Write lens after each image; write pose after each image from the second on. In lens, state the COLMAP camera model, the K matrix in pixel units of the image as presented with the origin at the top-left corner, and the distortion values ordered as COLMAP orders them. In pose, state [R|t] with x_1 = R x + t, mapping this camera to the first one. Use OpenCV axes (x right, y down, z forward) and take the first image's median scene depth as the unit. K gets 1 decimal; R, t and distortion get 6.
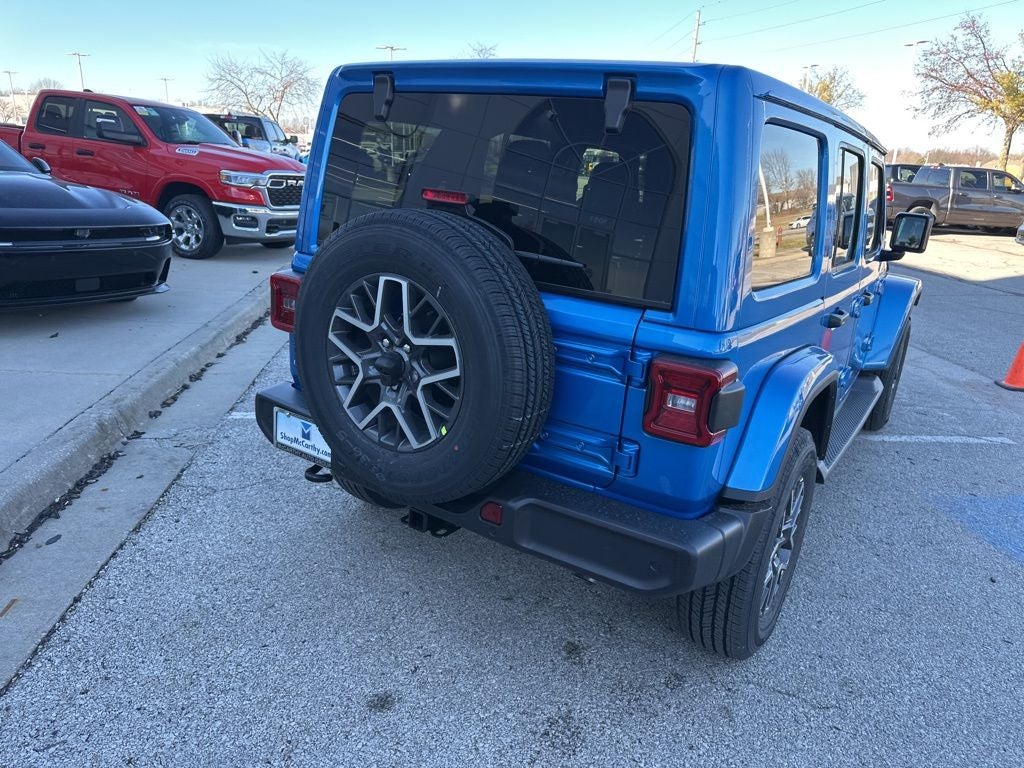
lens RADIAL K [[725.4, 0, 506.0], [0, 725.4, 385.8], [0, 0, 1]] dist [0.047444, -0.059255]
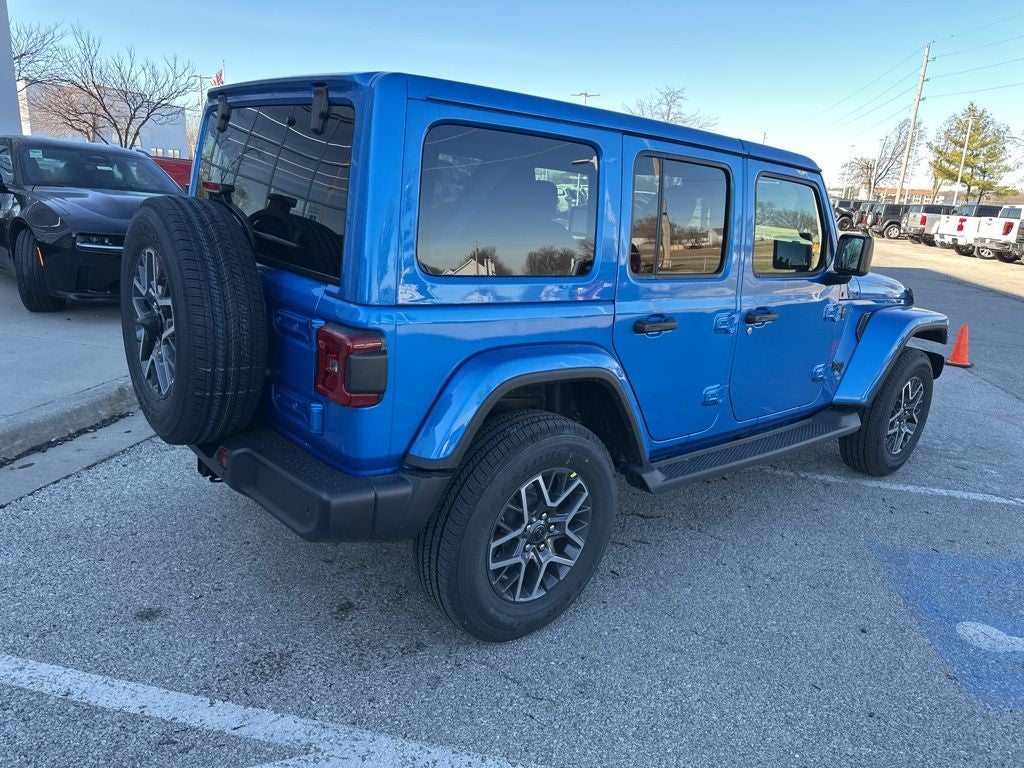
lens RADIAL K [[724.0, 0, 509.4], [0, 724.0, 376.4], [0, 0, 1]] dist [0.037364, -0.044698]
pose [[0.960536, 0.074805, -0.267908, 0.591867], [-0.092052, 0.994375, -0.052387, 0.053894], [0.262482, 0.074981, 0.962019, -0.002735]]
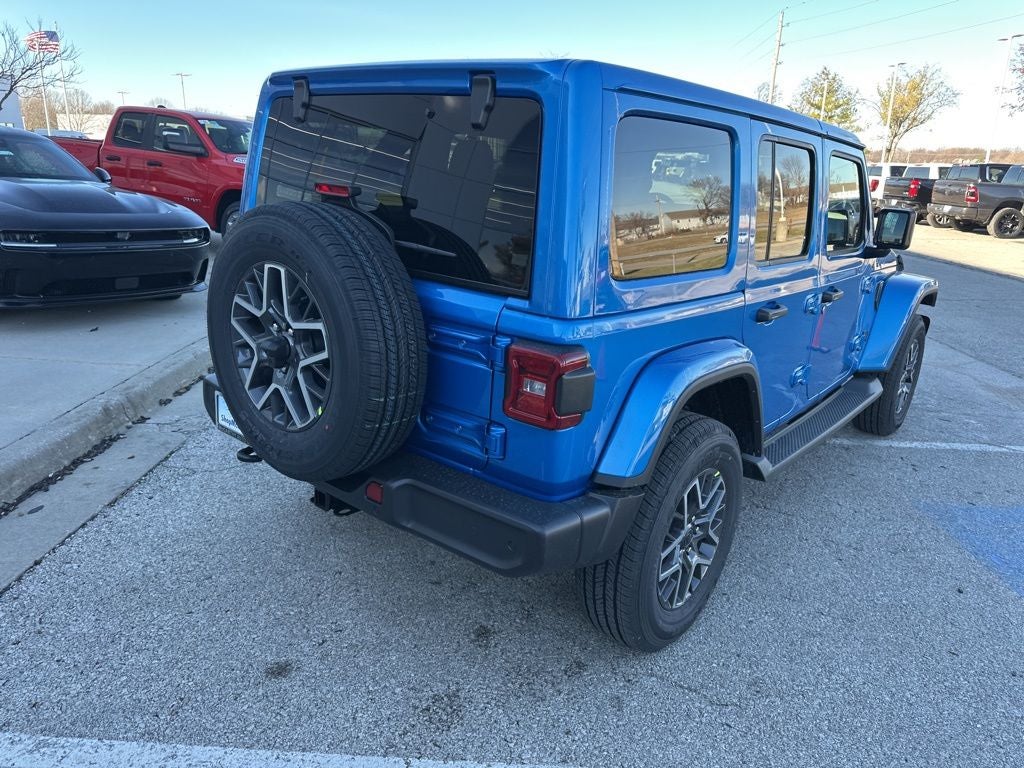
lens RADIAL K [[724.0, 0, 509.4], [0, 724.0, 376.4], [0, 0, 1]] dist [0.037364, -0.044698]
pose [[0.993777, 0.016209, -0.110201, 0.235676], [-0.018438, 0.999645, -0.019235, 0.021389], [0.109850, 0.021147, 0.993723, -0.014059]]
